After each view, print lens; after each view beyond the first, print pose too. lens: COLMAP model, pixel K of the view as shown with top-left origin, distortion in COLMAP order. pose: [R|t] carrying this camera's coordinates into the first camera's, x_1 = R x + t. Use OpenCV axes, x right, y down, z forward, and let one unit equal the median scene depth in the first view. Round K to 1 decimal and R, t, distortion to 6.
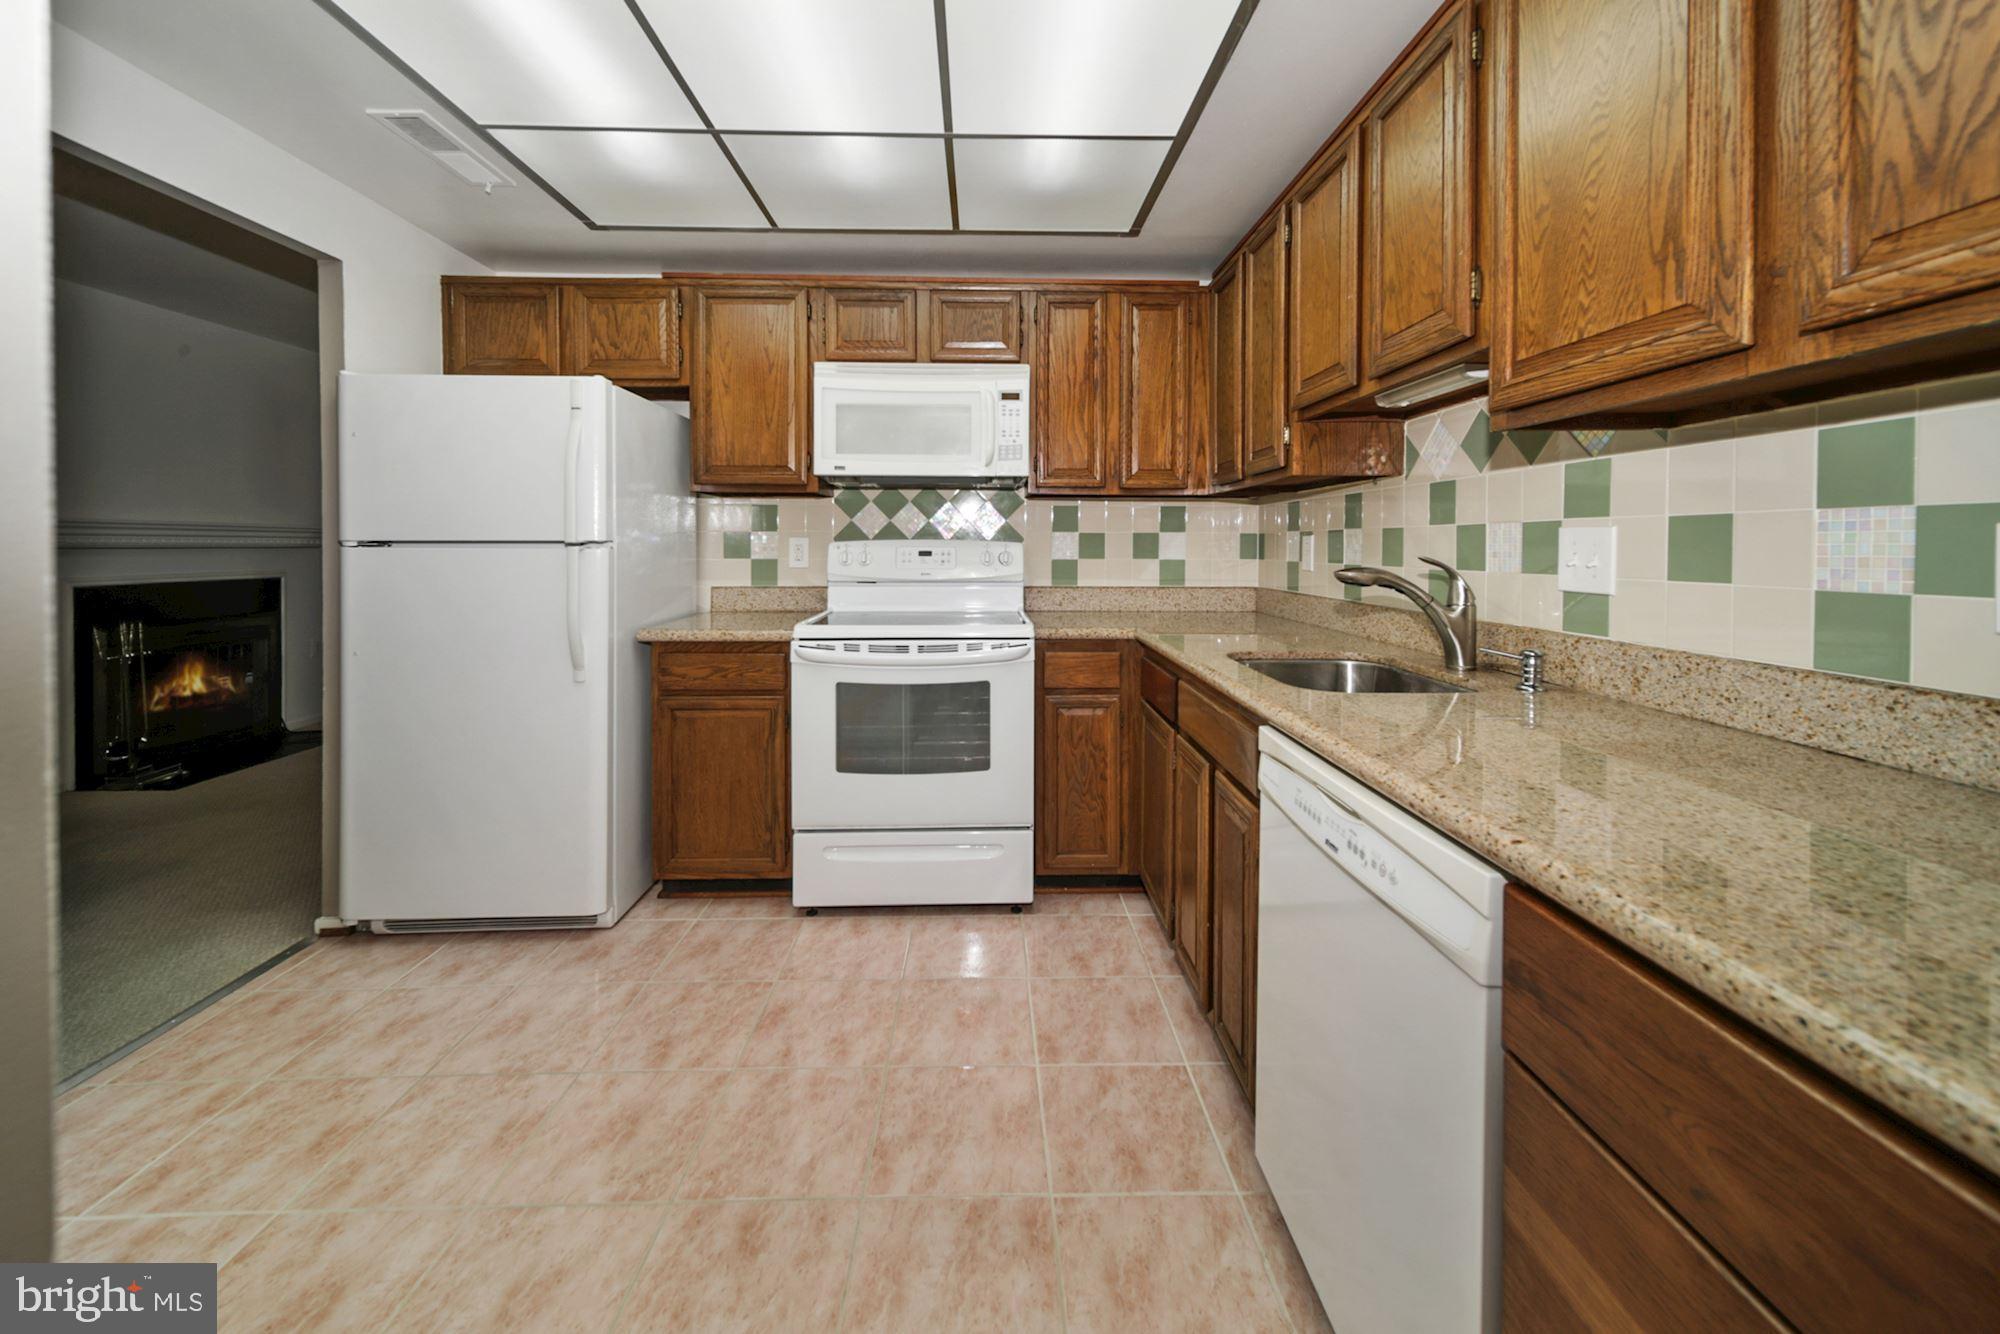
lens RADIAL K [[723.6, 0, 966.8], [0, 723.6, 646.1], [0, 0, 1]] dist [0.002930, -0.000902]
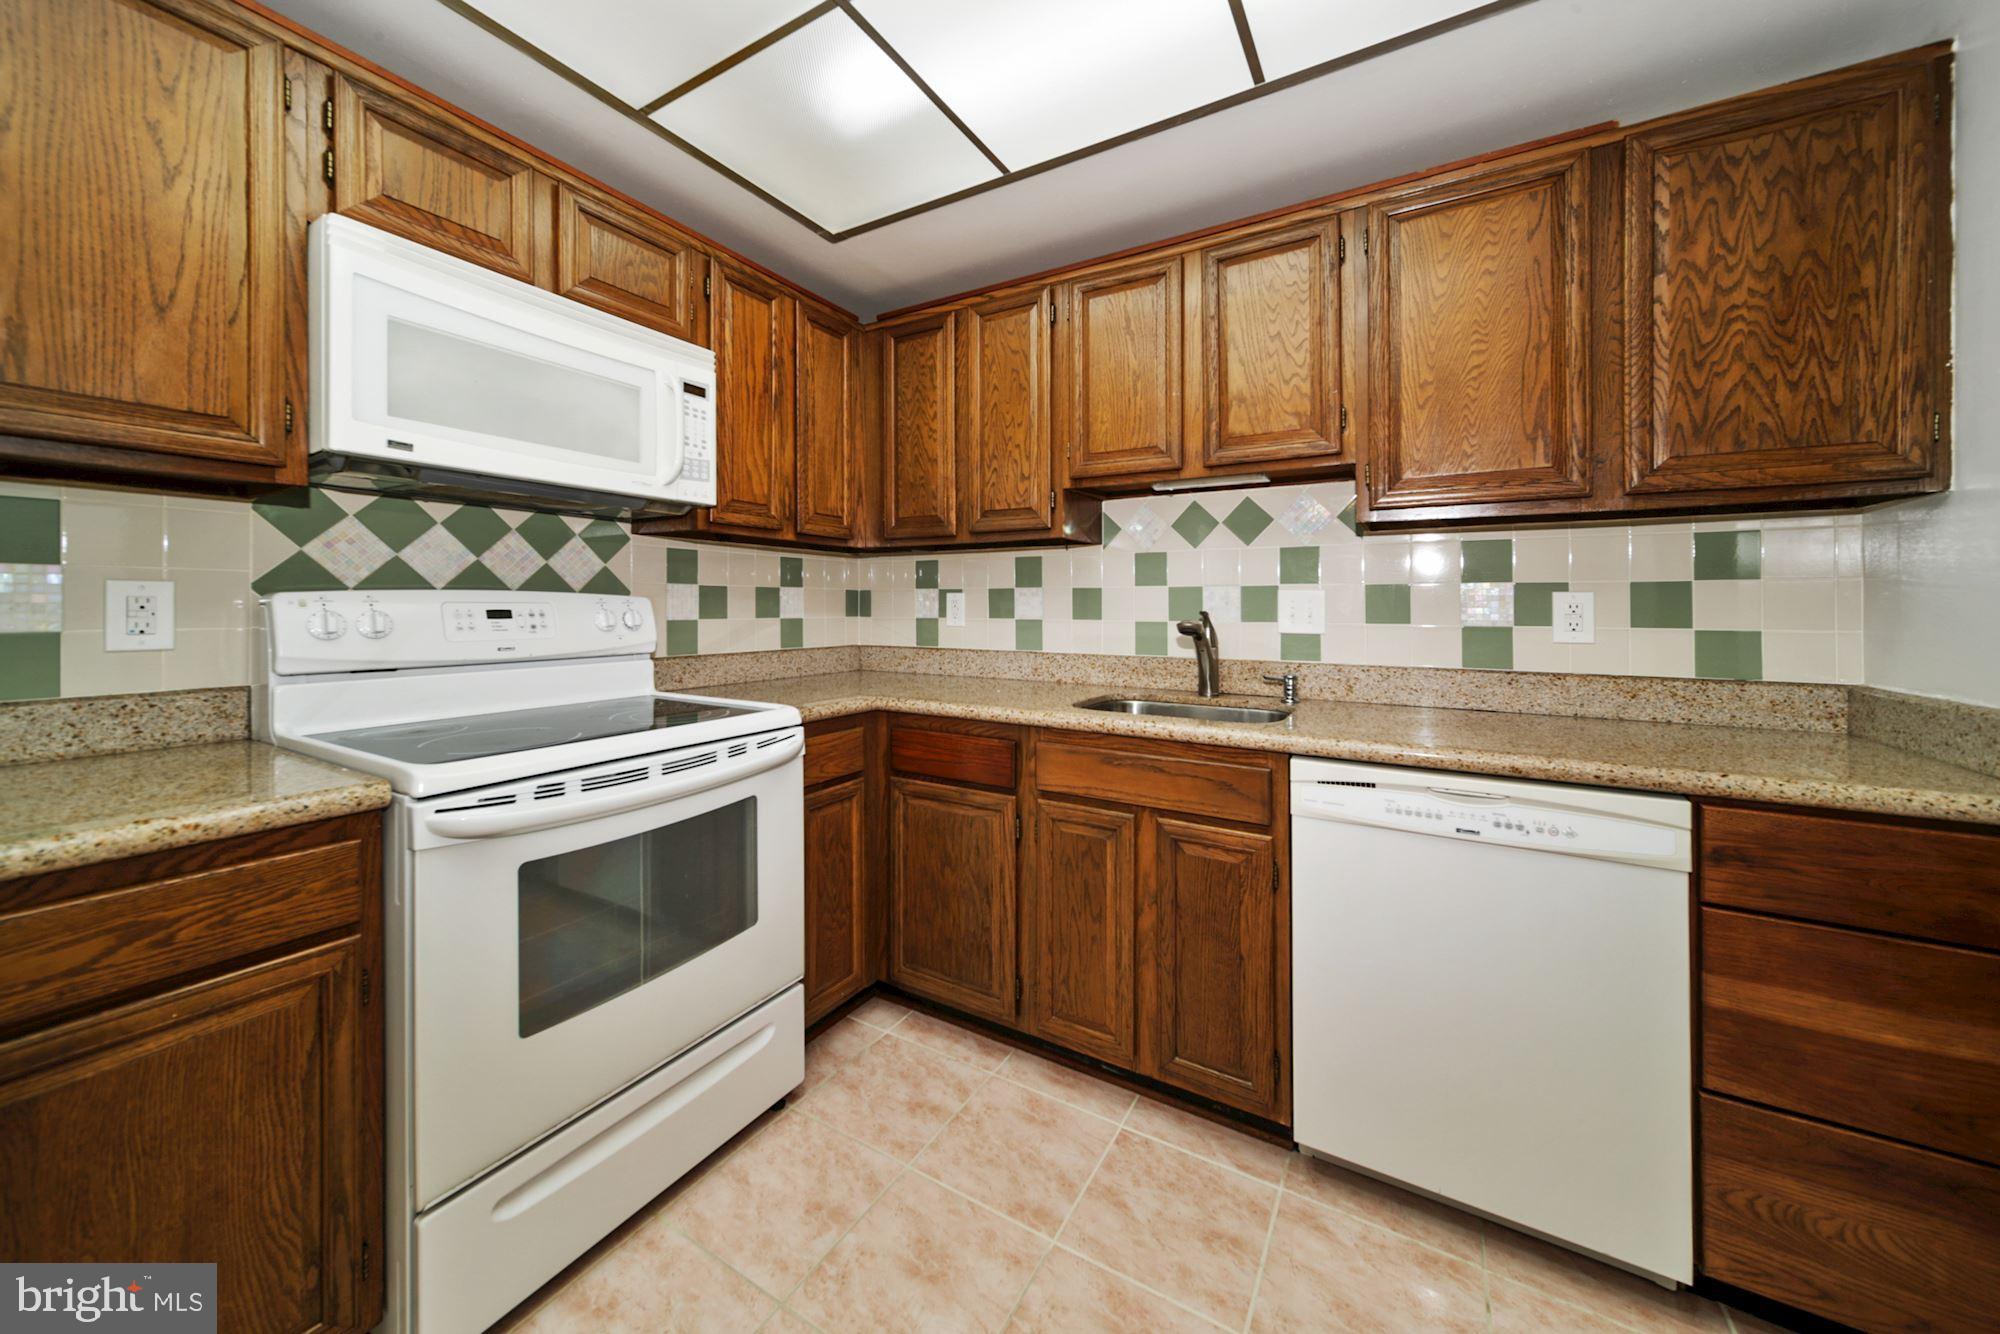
lens RADIAL K [[723.6, 0, 997.6], [0, 723.6, 669.6], [0, 0, 1]] dist [0.002930, -0.000902]
pose [[0.517646, -0.077169, 0.852108, -0.459896], [0.116429, 0.993013, 0.019201, -0.061519], [-0.847636, 0.089271, 0.523014, 0.459161]]
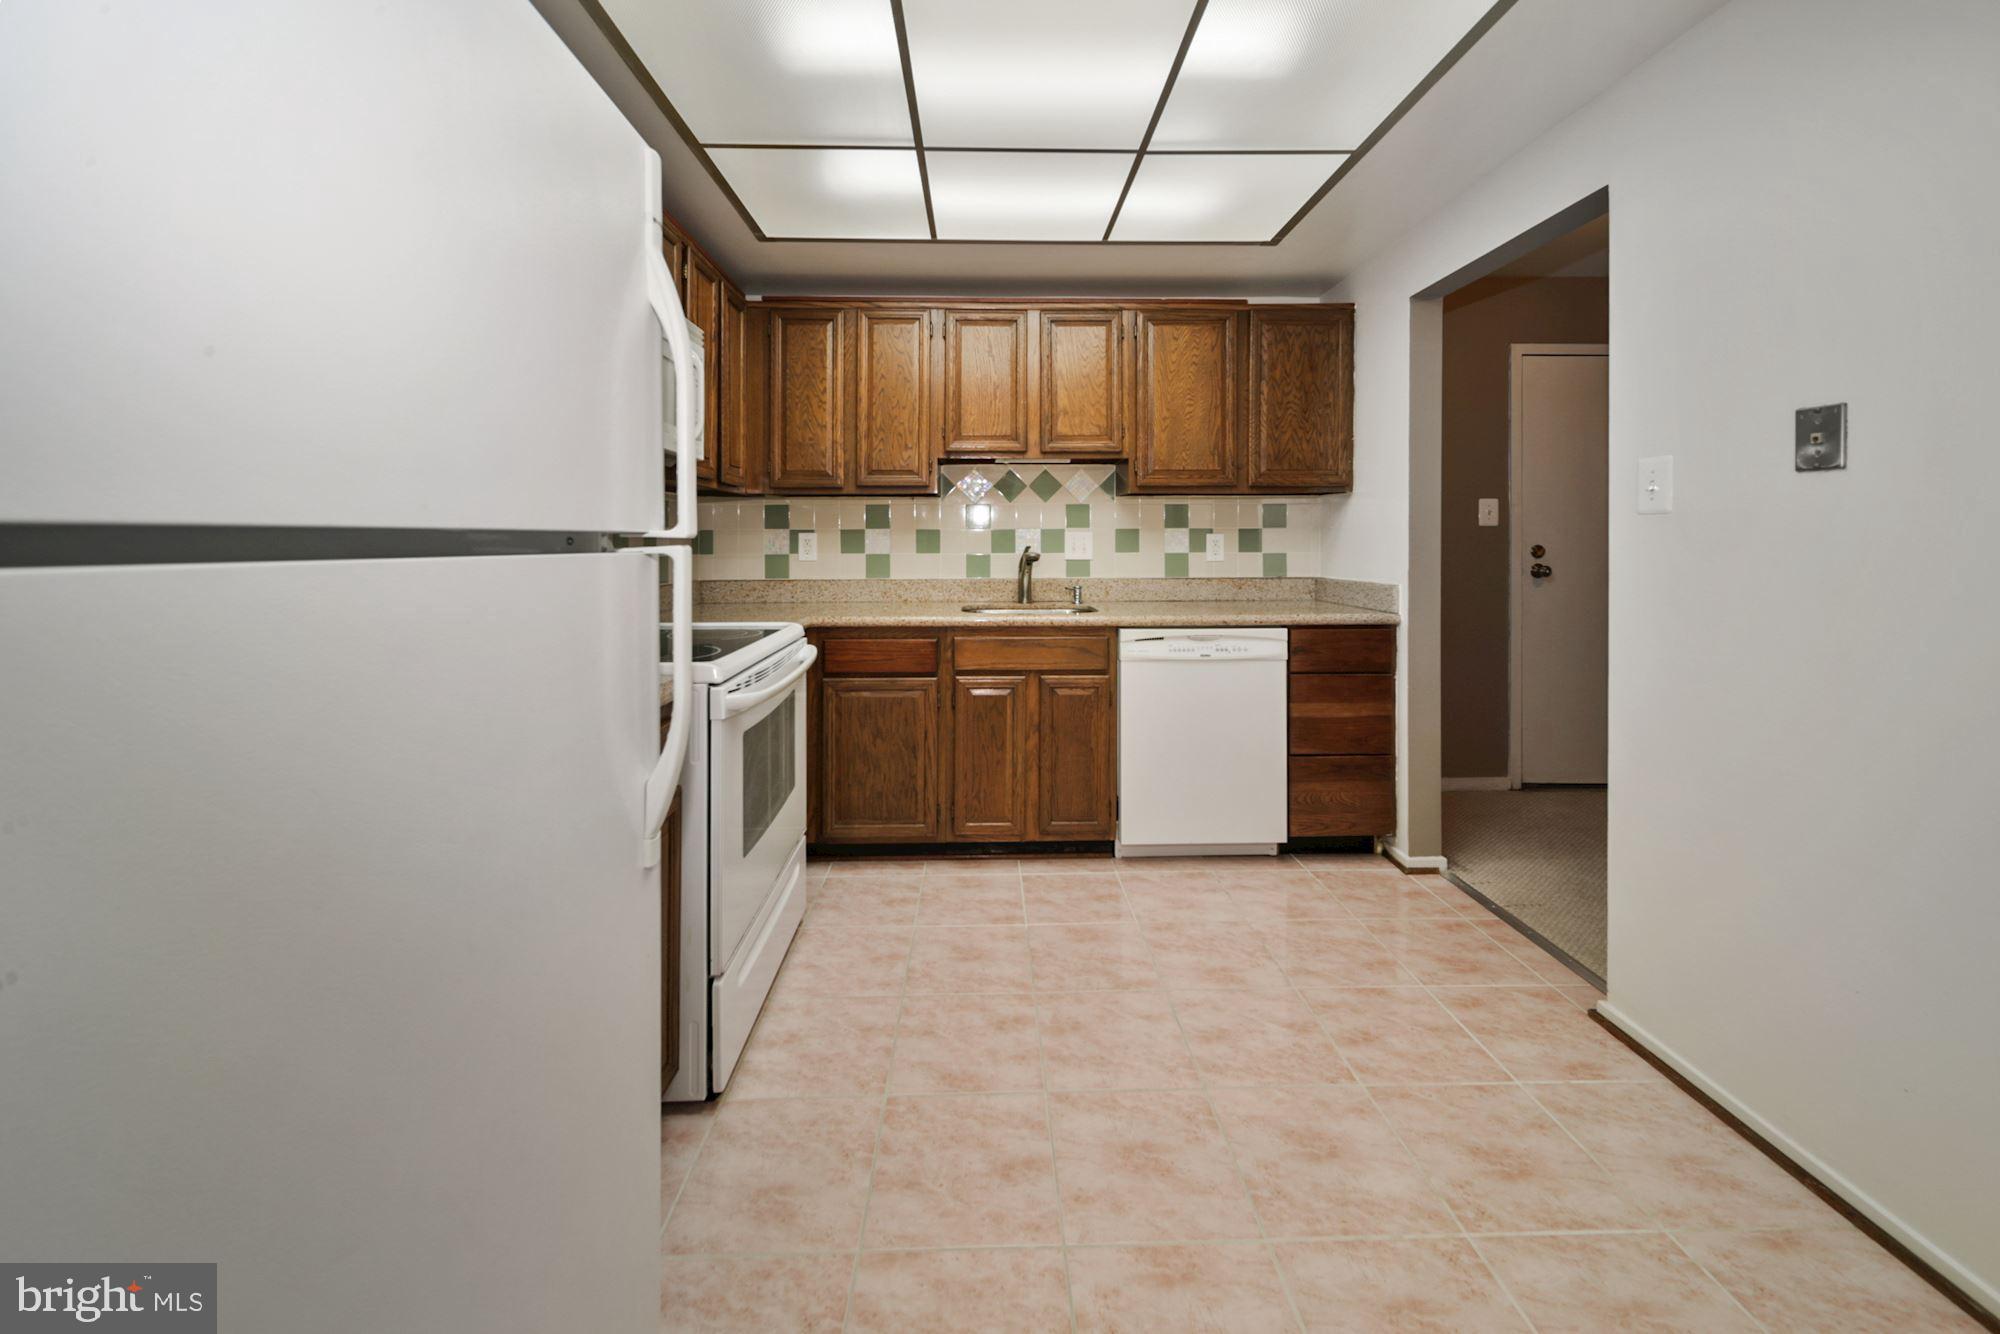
lens RADIAL K [[723.6, 0, 1005.0], [0, 723.6, 657.2], [0, 0, 1]] dist [0.002930, -0.000902]
pose [[-0.011681, -0.160940, 0.986895, -0.927492], [0.141142, 0.976816, 0.160966, -0.107572], [-0.989920, 0.141172, 0.011305, 0.762825]]
